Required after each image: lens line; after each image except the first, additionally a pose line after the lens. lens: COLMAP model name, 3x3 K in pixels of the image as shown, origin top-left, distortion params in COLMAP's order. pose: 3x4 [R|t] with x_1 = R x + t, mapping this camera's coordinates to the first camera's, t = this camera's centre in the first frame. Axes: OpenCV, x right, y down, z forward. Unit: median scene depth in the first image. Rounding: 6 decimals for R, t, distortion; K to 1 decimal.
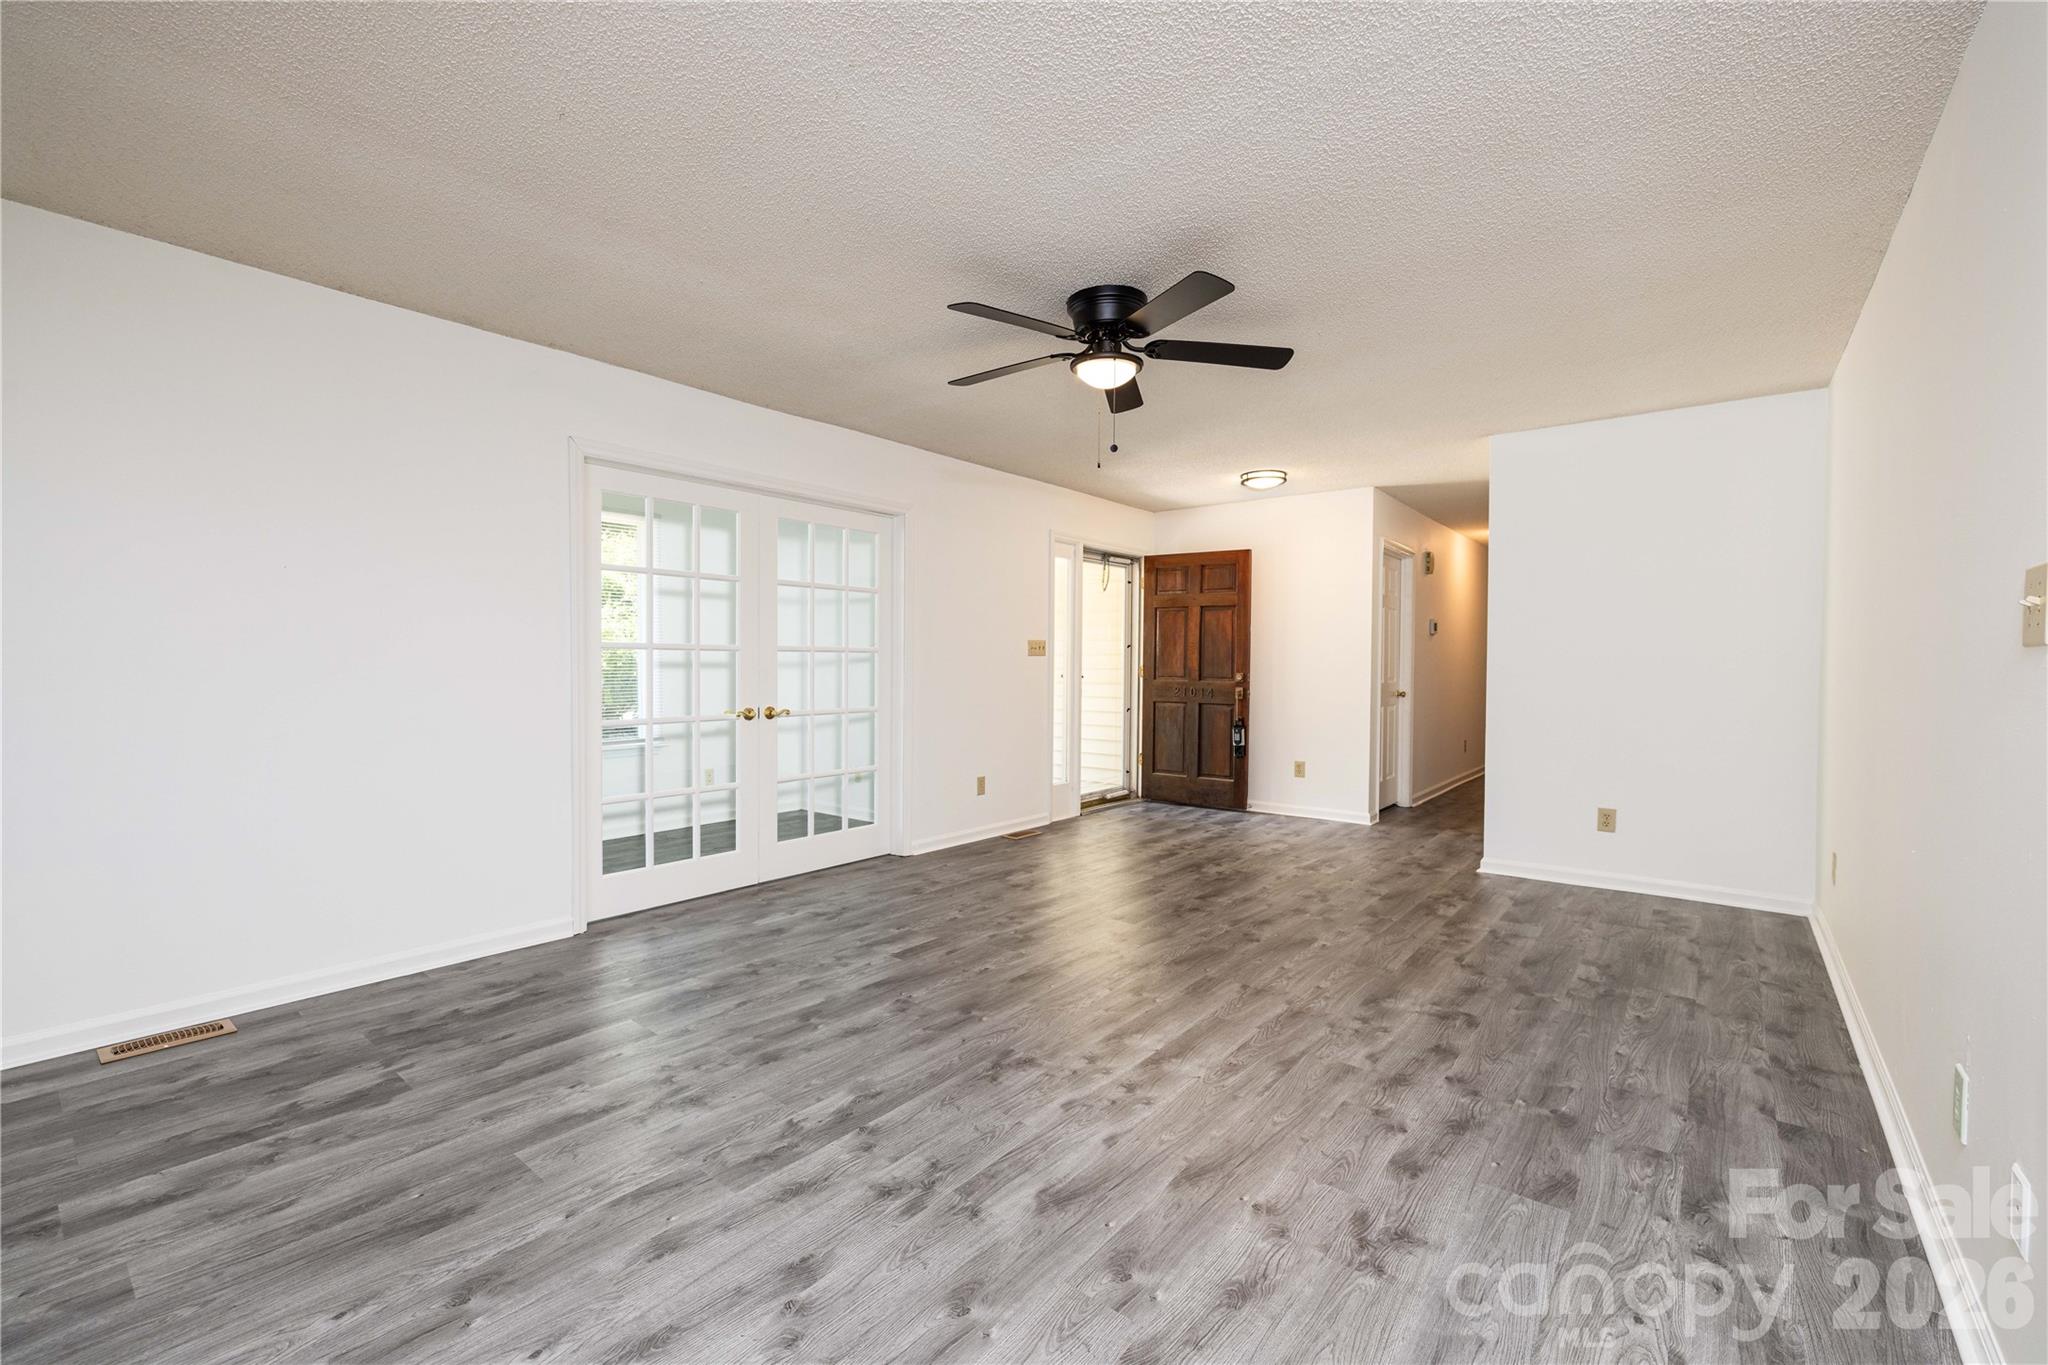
lens RADIAL K [[860.8, 0, 1012.8], [0, 860.8, 682.5], [0, 0, 1]] dist [0.000553, 0.000296]
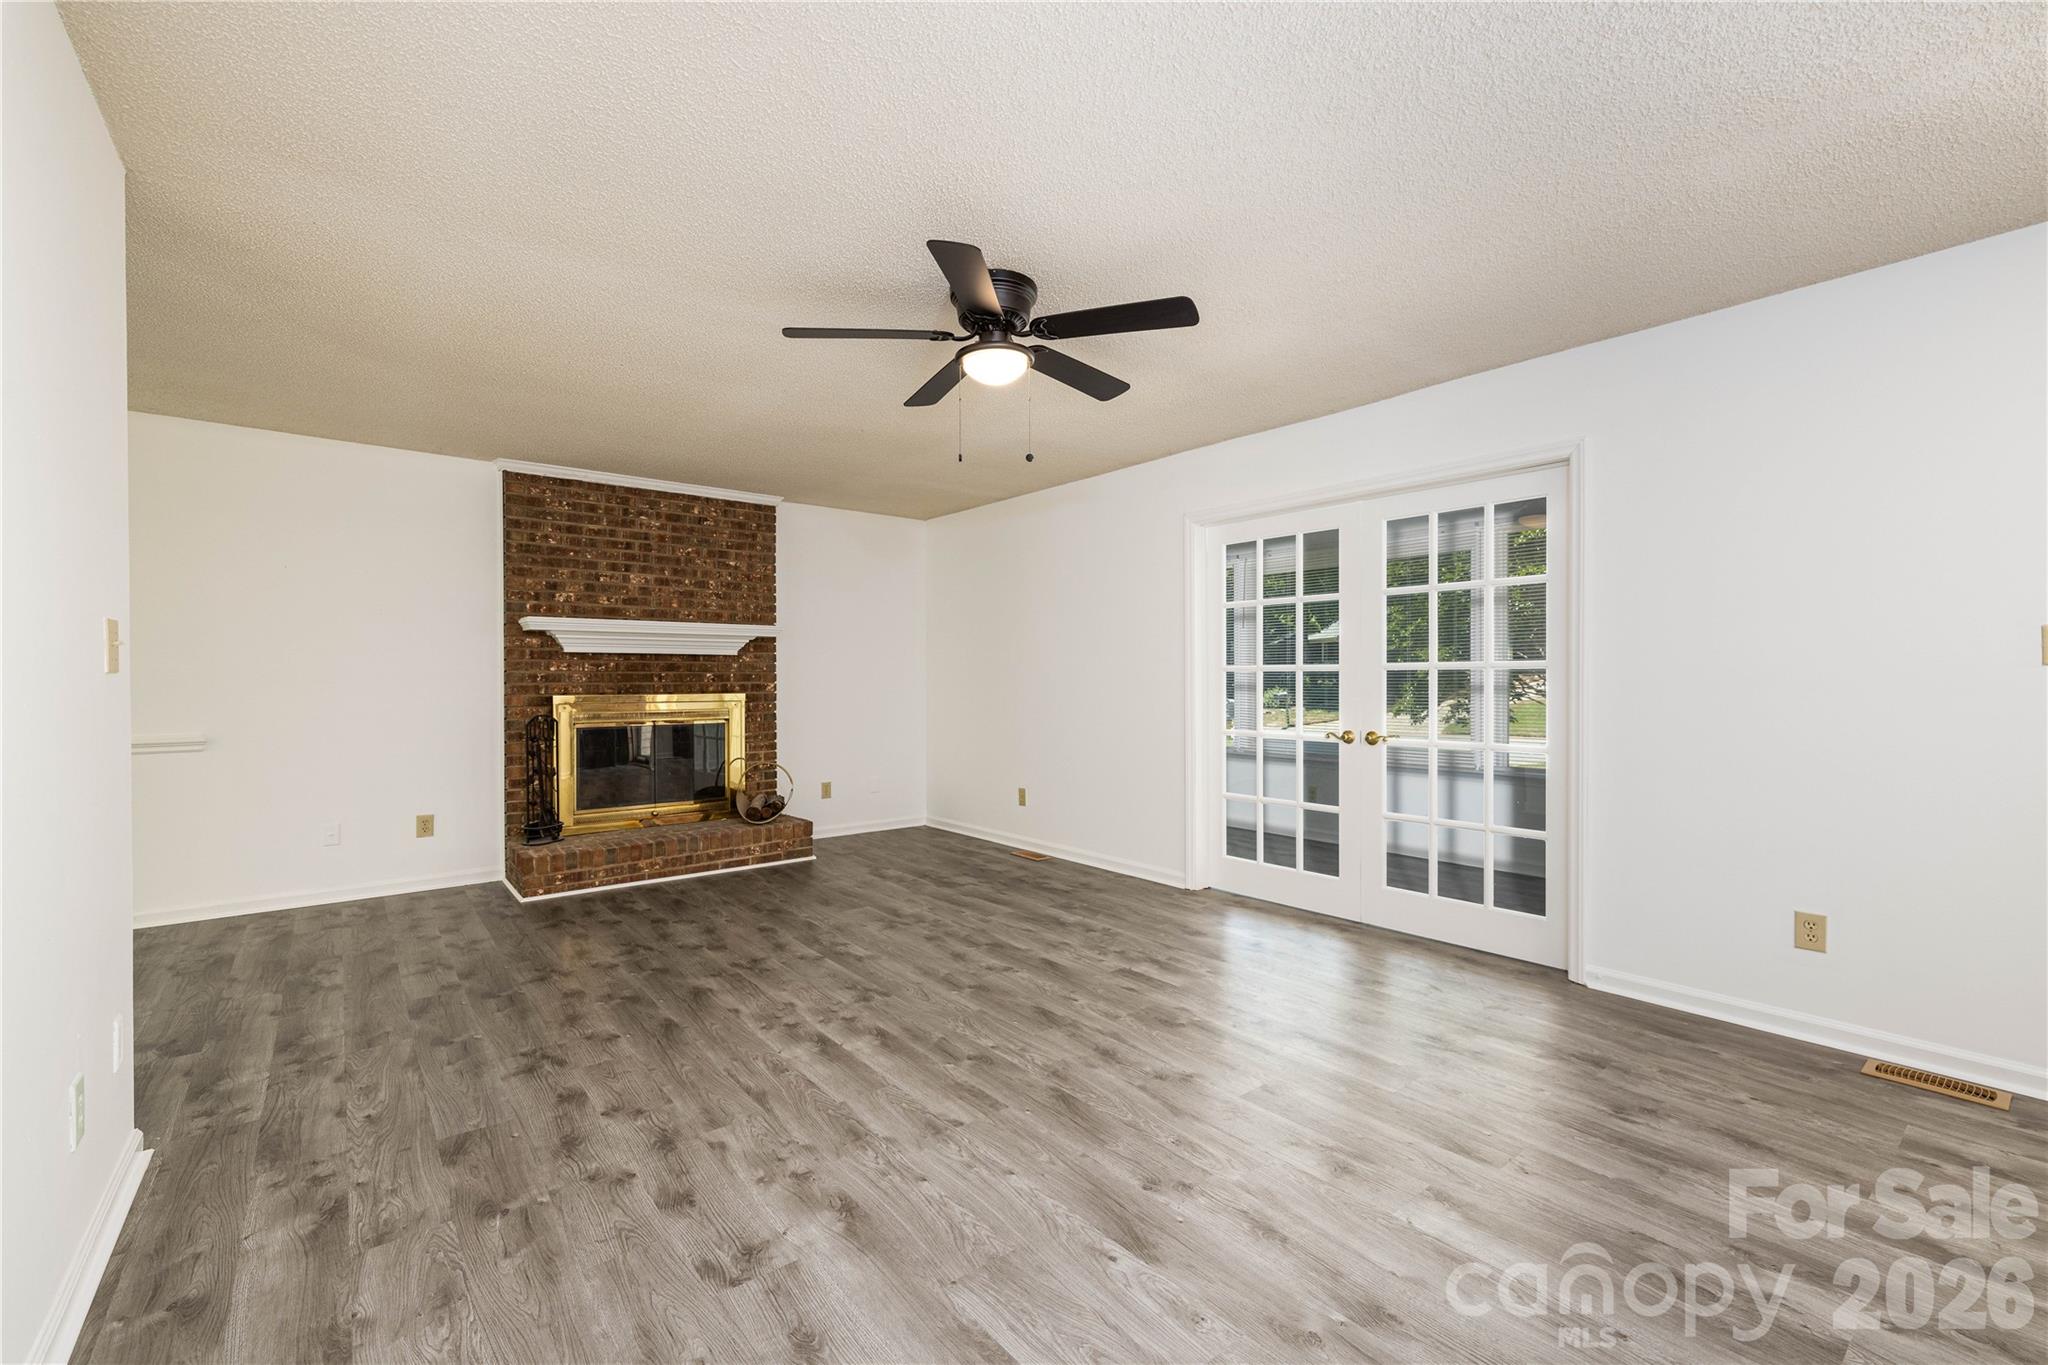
lens RADIAL K [[860.8, 0, 1029.2], [0, 860.8, 682.0], [0, 0, 1]] dist [0.000553, 0.000296]
pose [[-0.202349, -0.001008, -0.979313, 1.186502], [-0.020208, 0.999791, 0.003146, -0.032569], [0.979105, 0.020427, -0.202327, 1.458983]]
